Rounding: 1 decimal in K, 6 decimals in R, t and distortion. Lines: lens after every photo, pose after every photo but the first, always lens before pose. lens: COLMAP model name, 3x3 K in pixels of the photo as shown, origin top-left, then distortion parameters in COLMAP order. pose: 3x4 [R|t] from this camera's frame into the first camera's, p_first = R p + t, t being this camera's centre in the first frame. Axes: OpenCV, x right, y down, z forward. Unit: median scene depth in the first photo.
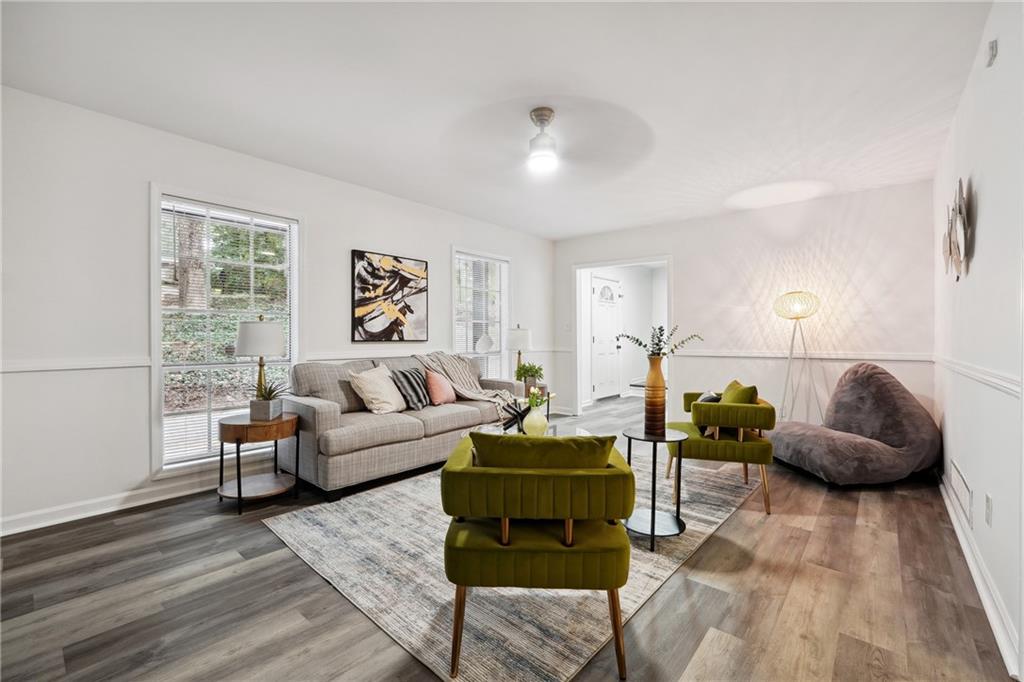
lens RADIAL K [[435.9, 0, 513.5], [0, 435.9, 338.5], [0, 0, 1]] dist [-0.014996, 0.002166]
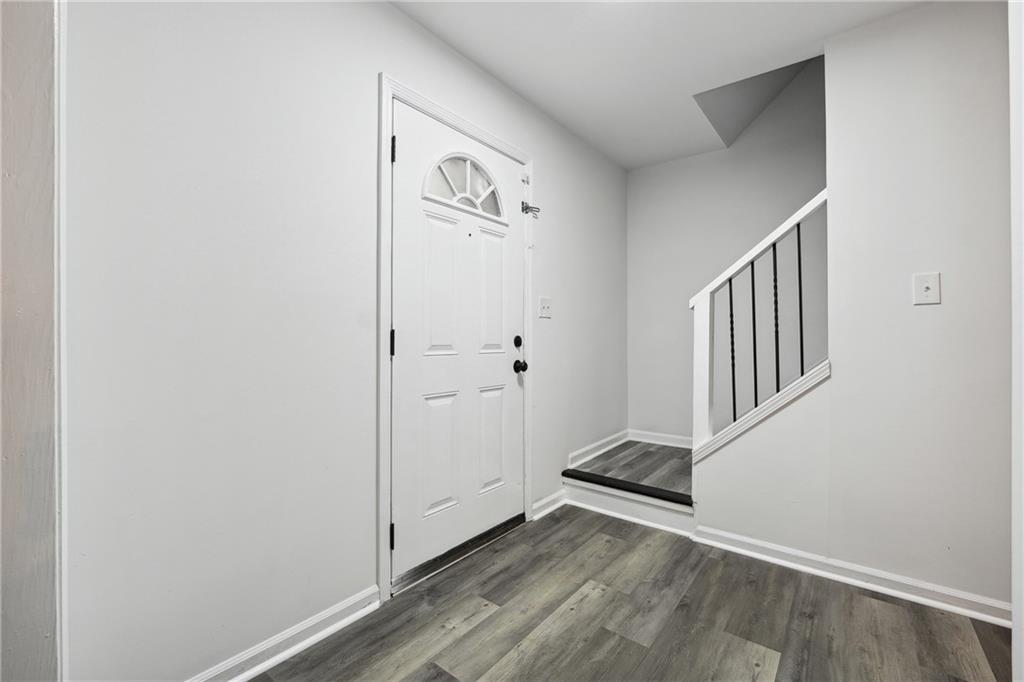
lens RADIAL K [[435.9, 0, 510.4], [0, 435.9, 341.4], [0, 0, 1]] dist [-0.014996, 0.002166]
pose [[0.999963, 0.001405, -0.008523, 0.235495], [-0.001455, 0.999982, -0.005813, 0.003275], [0.008515, 0.005825, 0.999947, 0.680235]]
